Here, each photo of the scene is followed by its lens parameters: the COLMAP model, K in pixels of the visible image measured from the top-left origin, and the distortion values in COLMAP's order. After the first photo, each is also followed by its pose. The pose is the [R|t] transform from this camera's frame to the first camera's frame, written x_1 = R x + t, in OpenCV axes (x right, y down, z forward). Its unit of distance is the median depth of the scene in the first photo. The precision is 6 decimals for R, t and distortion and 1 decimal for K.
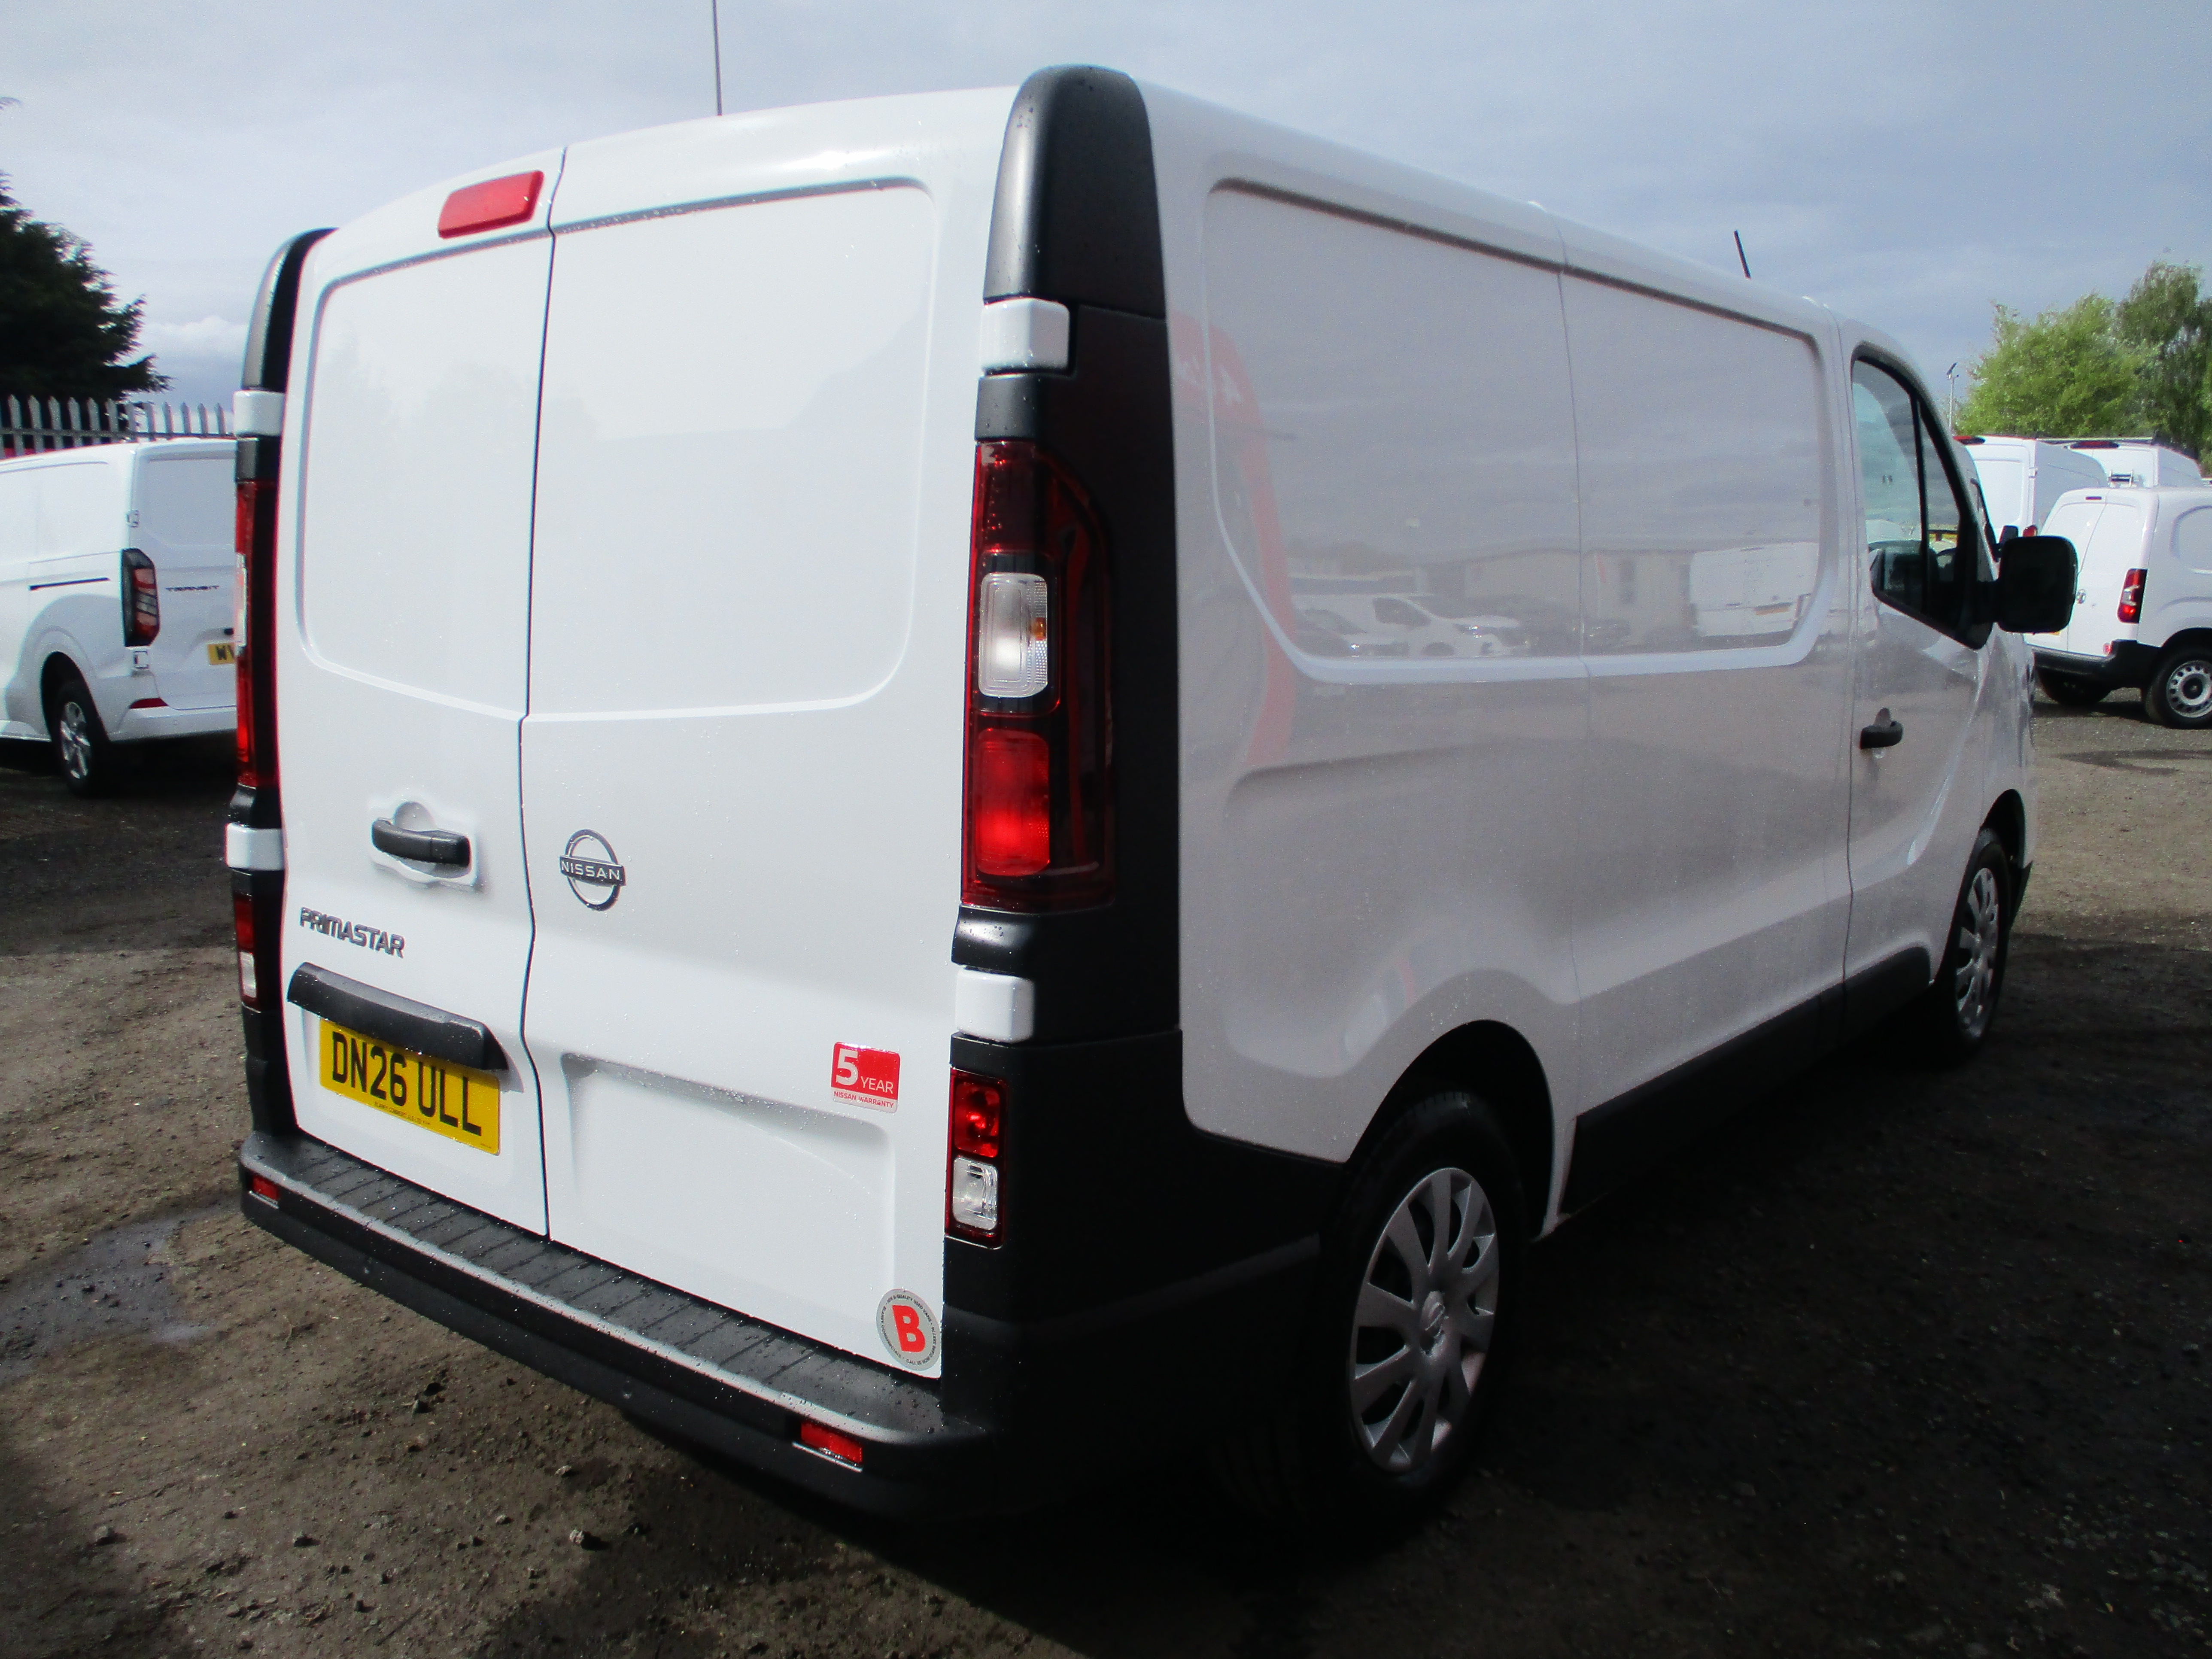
lens RADIAL K [[1842.3, 0, 1100.5], [0, 1842.3, 818.6], [0, 0, 1]] dist [-0.013779, -0.005017]
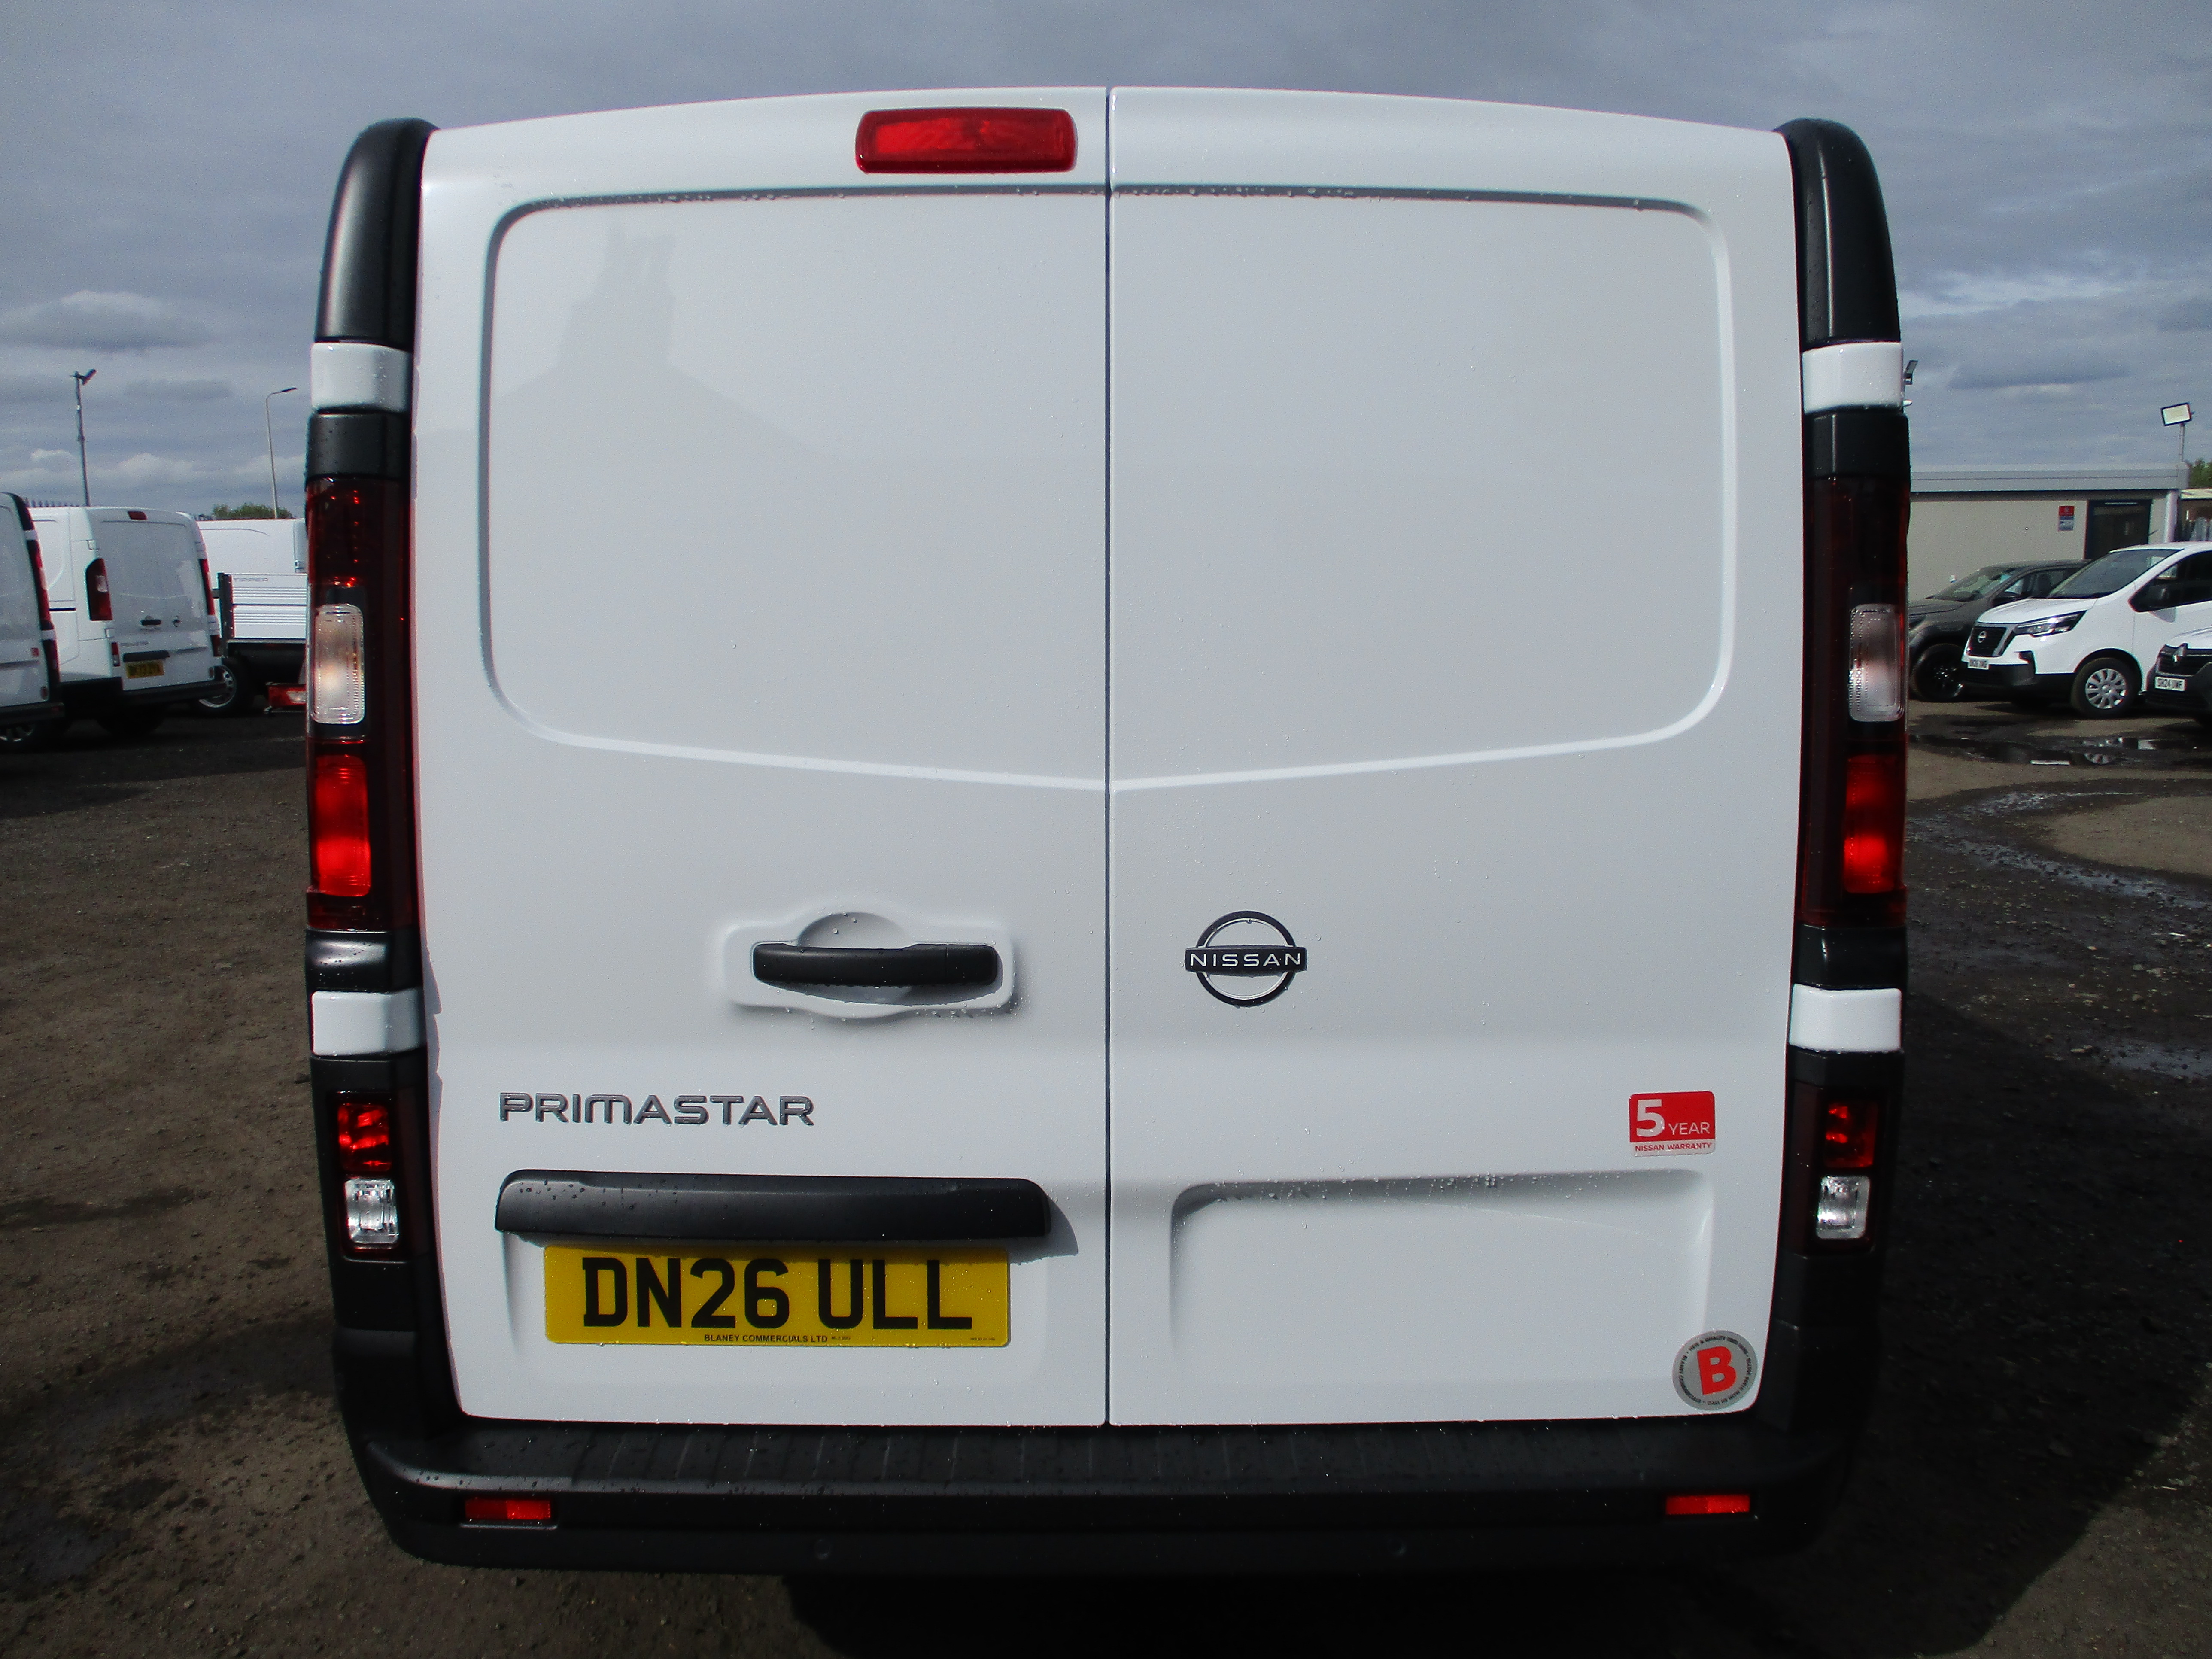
lens RADIAL K [[1702.9, 0, 1106.0], [0, 1702.9, 829.5], [0, 0, 1]] dist [-0.008716, -0.005599]
pose [[0.770149, -0.078659, 0.632996, -0.804804], [0.093065, 0.995605, 0.010489, -0.044469], [-0.631038, 0.050832, 0.774084, 0.432592]]
